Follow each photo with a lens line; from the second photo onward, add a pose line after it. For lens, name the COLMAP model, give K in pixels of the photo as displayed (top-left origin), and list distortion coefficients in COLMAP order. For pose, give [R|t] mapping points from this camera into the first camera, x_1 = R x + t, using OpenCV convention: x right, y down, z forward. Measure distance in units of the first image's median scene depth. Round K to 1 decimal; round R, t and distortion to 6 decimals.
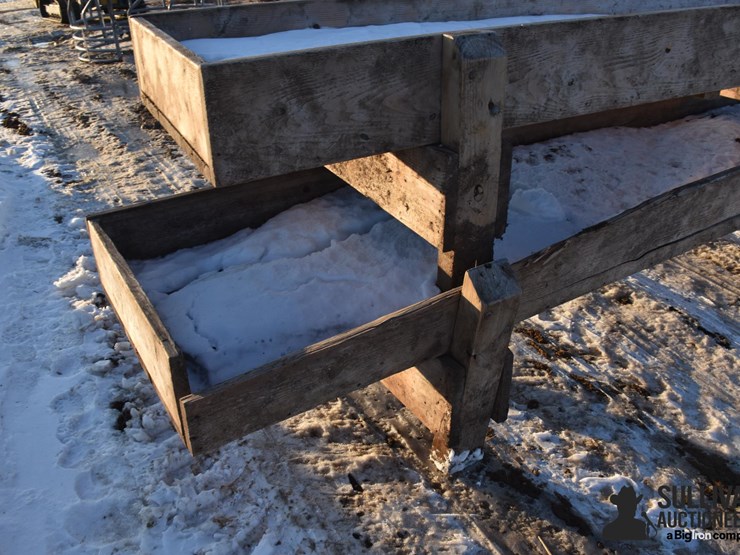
lens RADIAL K [[656.9, 0, 369.0], [0, 656.9, 278.8], [0, 0, 1]] dist [-0.152304, 0.112798]
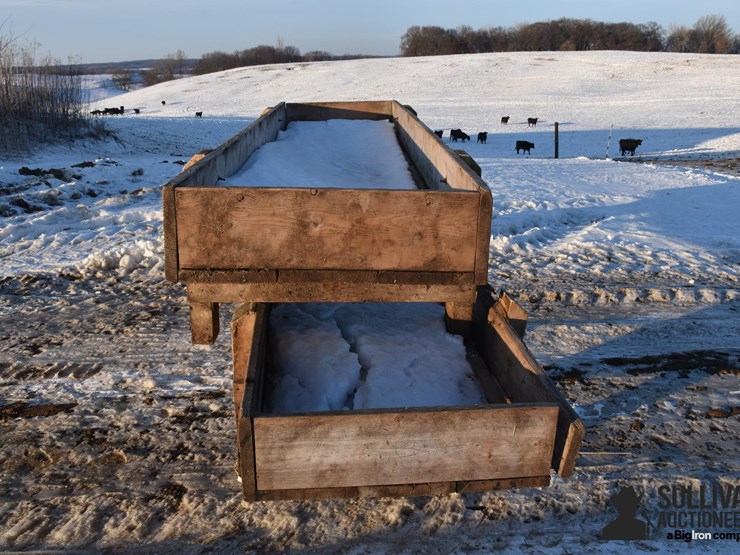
lens RADIAL K [[656.9, 0, 369.0], [0, 656.9, 278.8], [0, 0, 1]] dist [-0.152304, 0.112798]
pose [[0.444622, -0.278316, 0.851382, -1.037560], [0.436987, 0.897112, 0.065055, -0.243914], [-0.781891, 0.343118, 0.520496, 0.377259]]
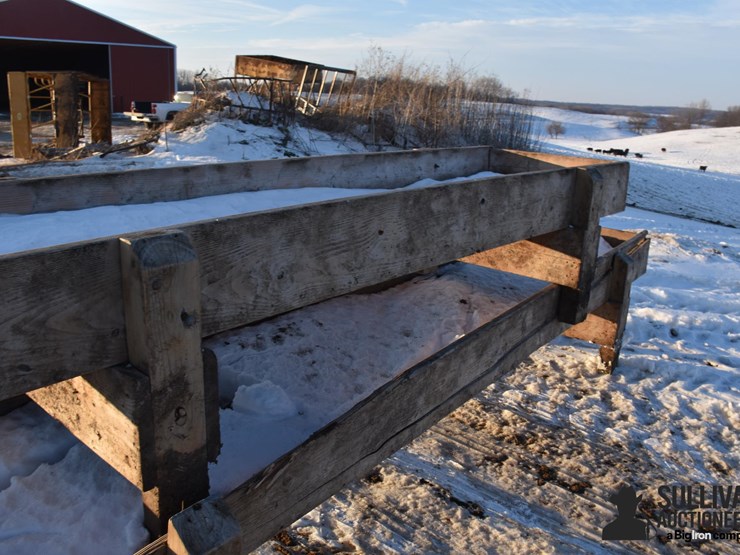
lens RADIAL K [[656.9, 0, 369.0], [0, 656.9, 278.8], [0, 0, 1]] dist [-0.152304, 0.112798]
pose [[0.931143, -0.045225, 0.361838, 0.087173], [0.123698, 0.972618, -0.196756, -0.094962], [-0.343031, 0.227966, 0.911241, 0.102656]]
